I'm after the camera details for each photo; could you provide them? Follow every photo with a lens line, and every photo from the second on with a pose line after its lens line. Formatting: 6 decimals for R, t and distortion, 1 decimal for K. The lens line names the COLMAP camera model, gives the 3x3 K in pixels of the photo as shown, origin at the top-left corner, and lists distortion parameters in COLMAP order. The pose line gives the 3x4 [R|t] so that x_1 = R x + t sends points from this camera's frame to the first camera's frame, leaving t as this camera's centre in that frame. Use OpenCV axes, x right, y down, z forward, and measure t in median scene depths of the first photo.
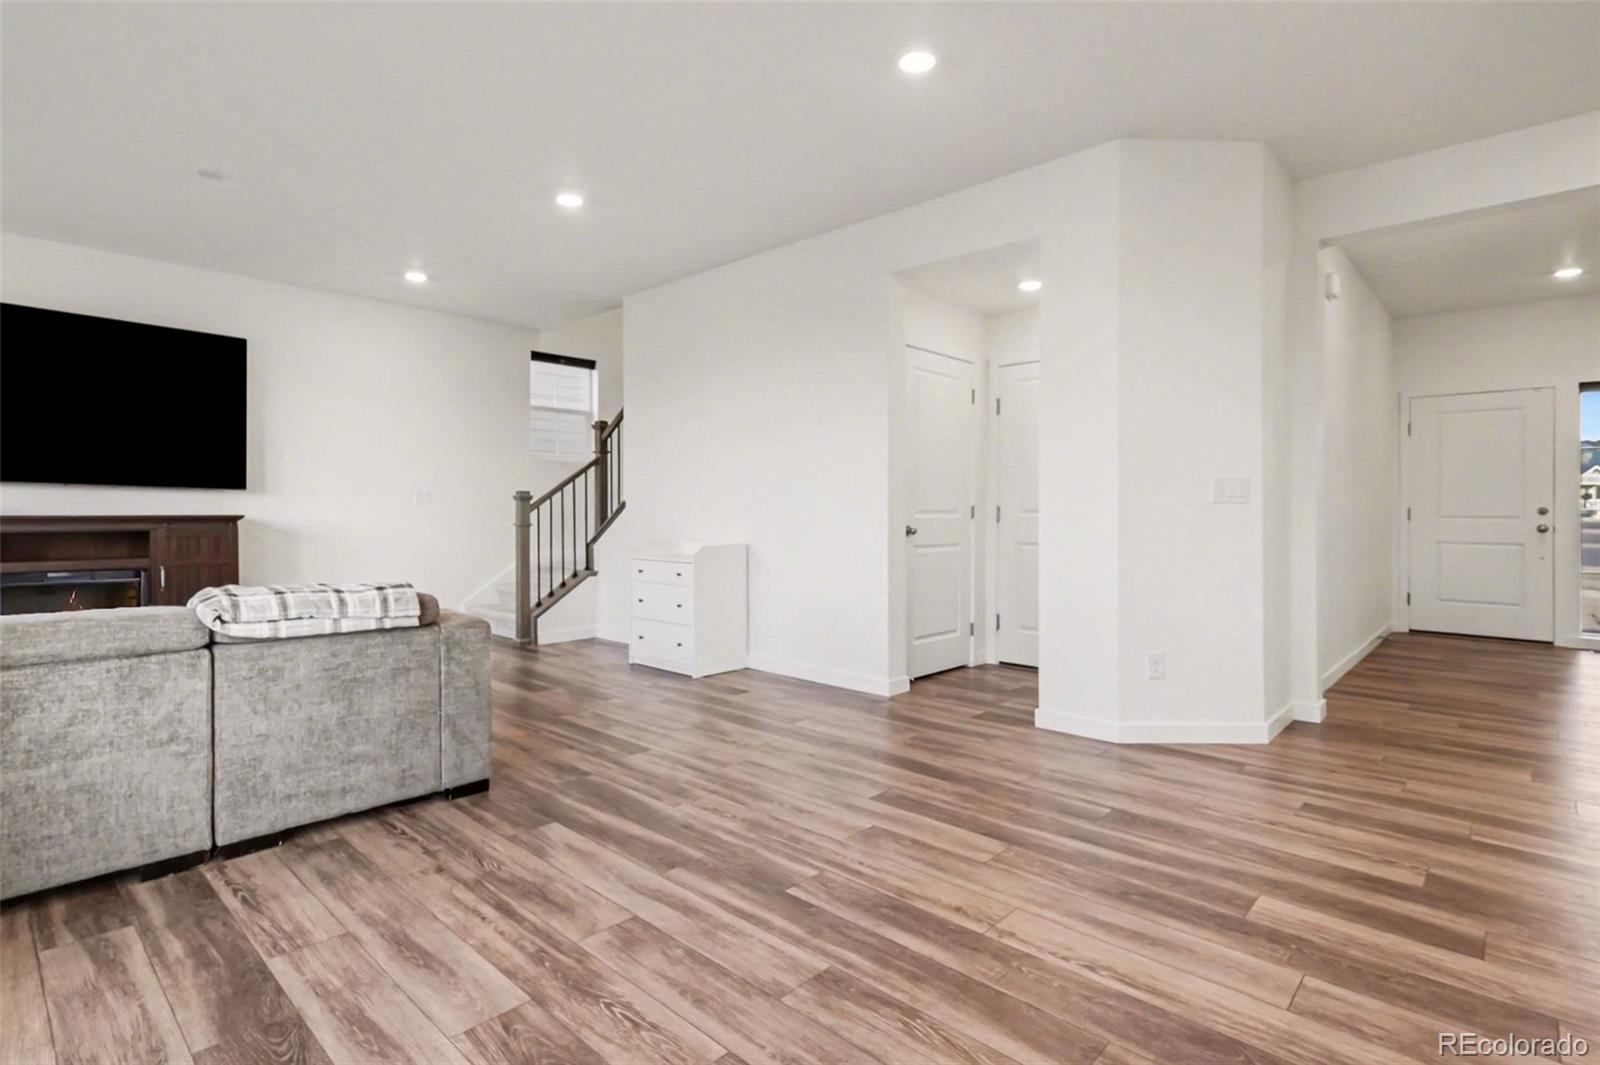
lens RADIAL K [[791.4, 0, 808.3], [0, 791.4, 528.9], [0, 0, 1]] dist [0.003472, -0.000504]
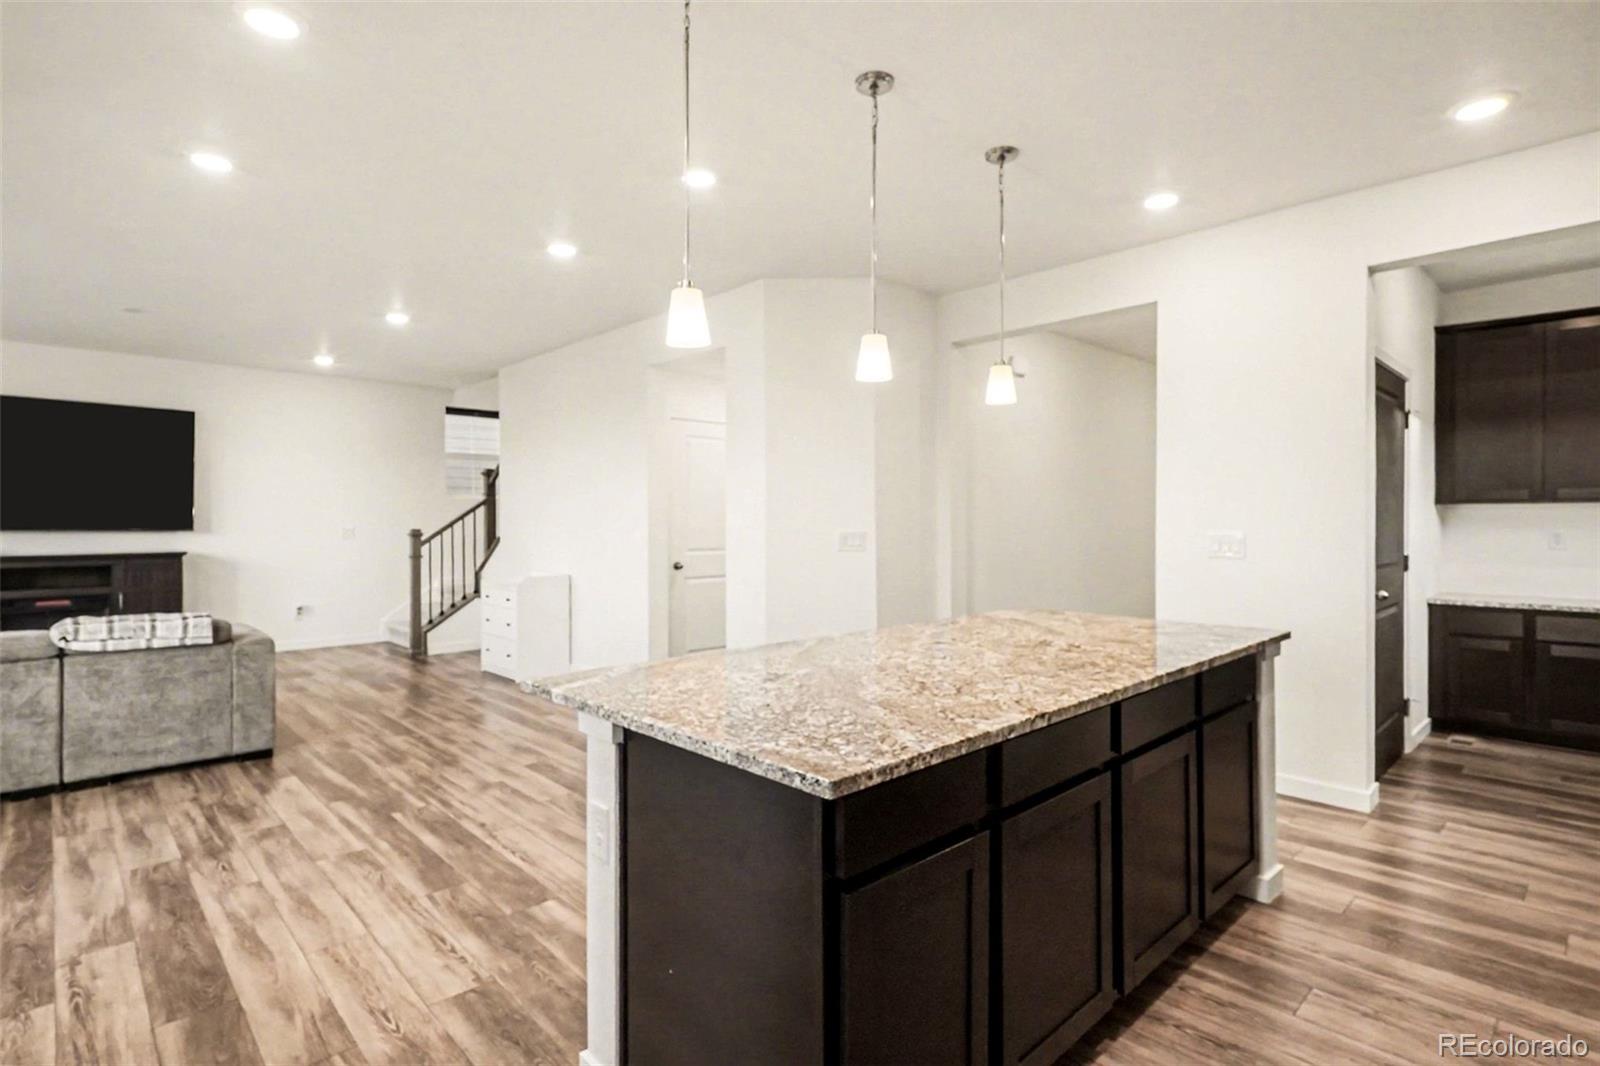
lens RADIAL K [[791.4, 0, 789.6], [0, 791.4, 526.8], [0, 0, 1]] dist [0.003472, -0.000504]
pose [[0.997789, -0.004705, -0.066289, 0.744074], [0.003659, 0.999867, -0.015885, -0.074312], [0.066355, 0.015608, 0.997674, -0.454214]]
